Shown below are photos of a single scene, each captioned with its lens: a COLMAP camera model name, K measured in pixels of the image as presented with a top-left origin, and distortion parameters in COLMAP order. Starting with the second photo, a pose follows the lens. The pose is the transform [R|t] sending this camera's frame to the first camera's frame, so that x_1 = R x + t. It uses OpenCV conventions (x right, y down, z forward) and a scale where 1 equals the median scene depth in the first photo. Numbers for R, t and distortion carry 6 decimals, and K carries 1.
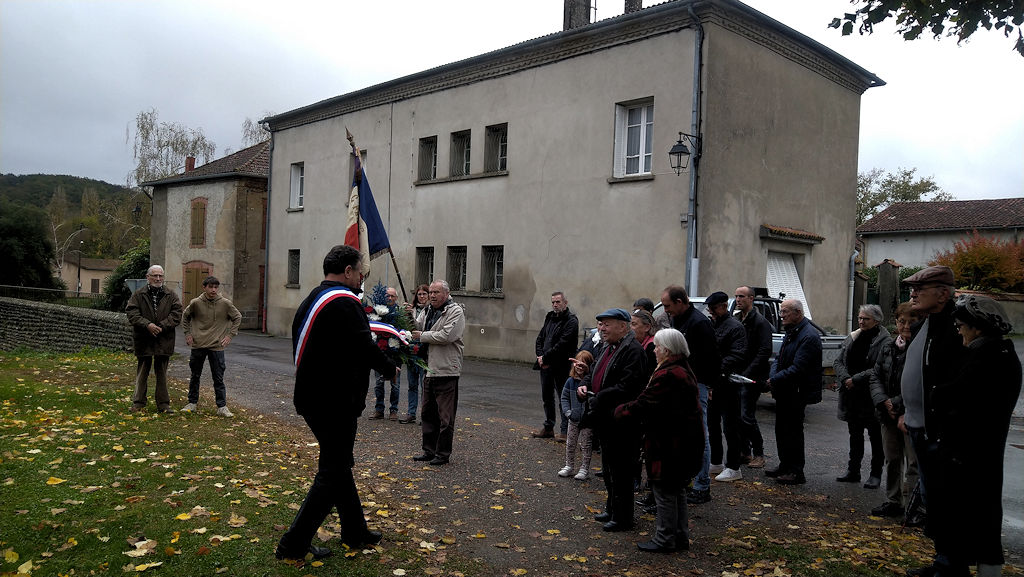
lens RADIAL K [[818.9, 0, 510.8], [0, 818.9, 288.0], [0, 0, 1]] dist [-0.044012, 0.071849]
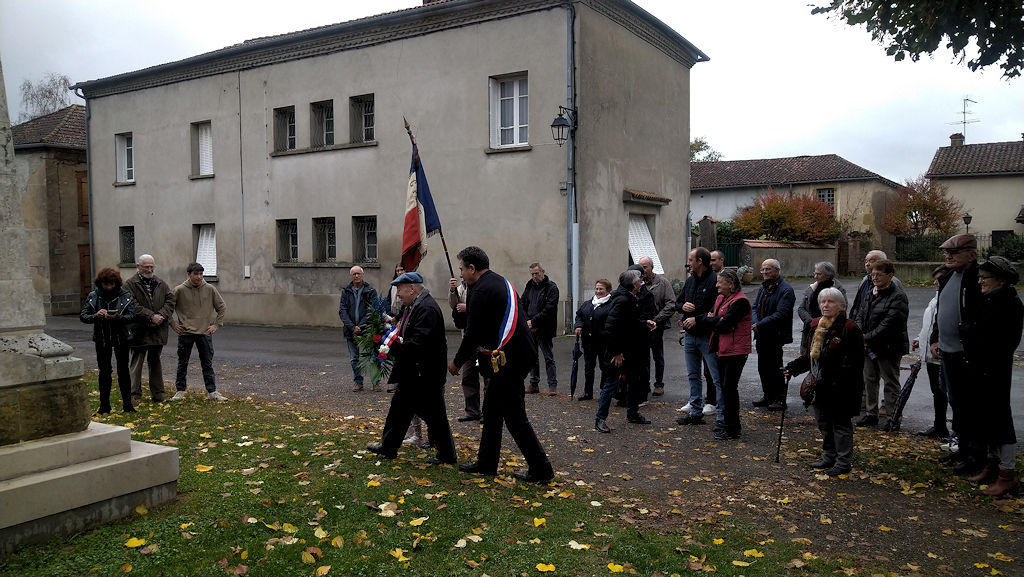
lens RADIAL K [[818.9, 0, 510.8], [0, 818.9, 288.0], [0, 0, 1]] dist [-0.044012, 0.071849]
pose [[0.966528, -0.054514, 0.250704, -0.120643], [0.042960, 0.997757, 0.051334, -0.008599], [-0.252940, -0.038845, 0.966702, -0.028631]]
